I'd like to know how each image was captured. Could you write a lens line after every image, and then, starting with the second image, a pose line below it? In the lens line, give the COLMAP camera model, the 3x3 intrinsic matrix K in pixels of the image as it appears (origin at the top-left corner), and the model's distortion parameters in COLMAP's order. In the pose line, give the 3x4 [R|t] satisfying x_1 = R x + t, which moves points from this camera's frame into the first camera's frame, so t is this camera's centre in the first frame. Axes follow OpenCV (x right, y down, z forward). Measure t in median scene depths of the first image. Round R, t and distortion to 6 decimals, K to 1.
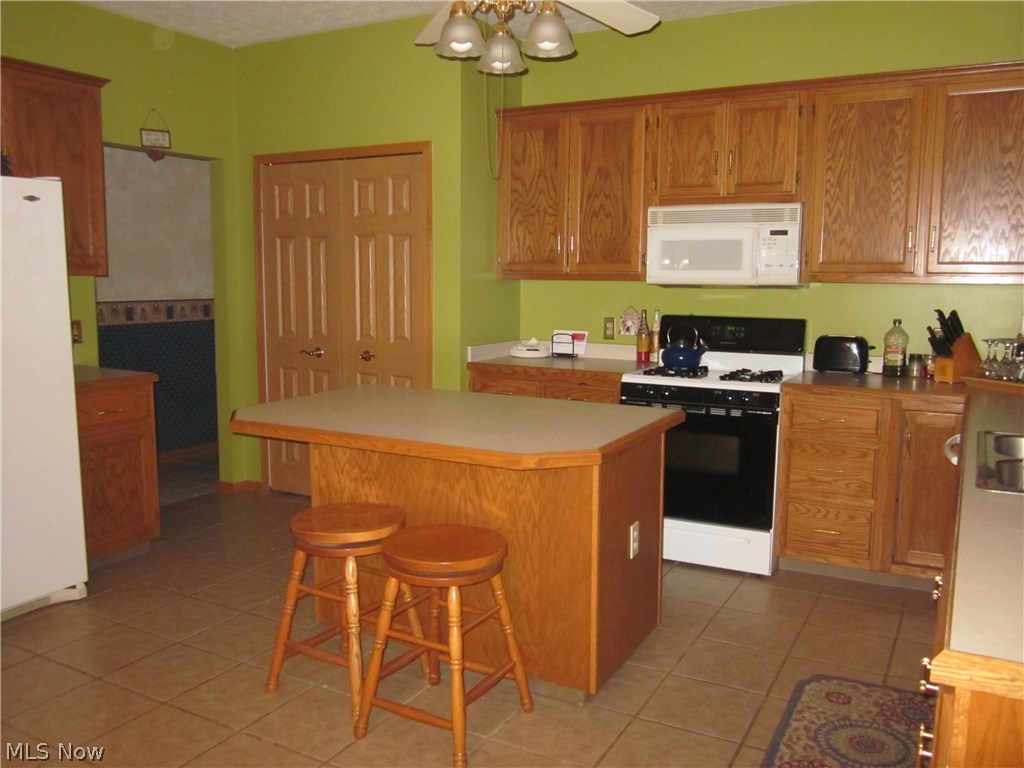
lens RADIAL K [[855.6, 0, 512.5], [0, 855.6, 388.1], [0, 0, 1]] dist [-0.034643, -0.005282]
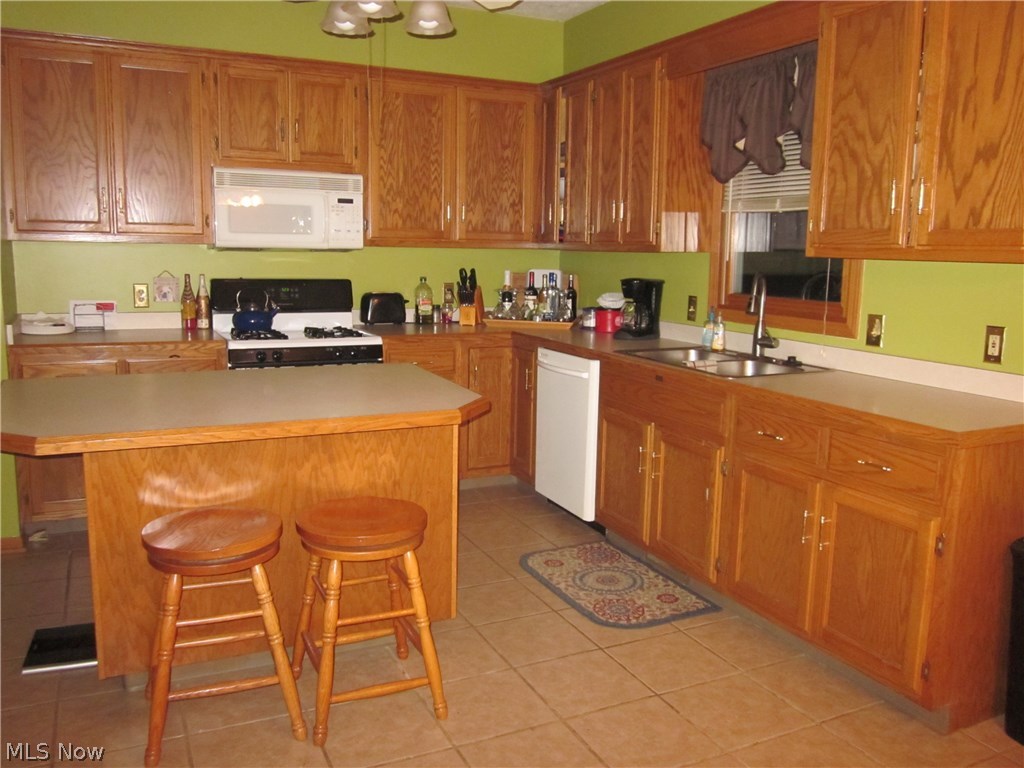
lens RADIAL K [[855.6, 0, 512.5], [0, 855.6, 388.1], [0, 0, 1]] dist [-0.034643, -0.005282]
pose [[0.577982, -0.127838, 0.805974, -0.494598], [0.089387, 0.991628, 0.093184, -0.026233], [-0.811139, 0.018185, 0.584570, 0.187127]]
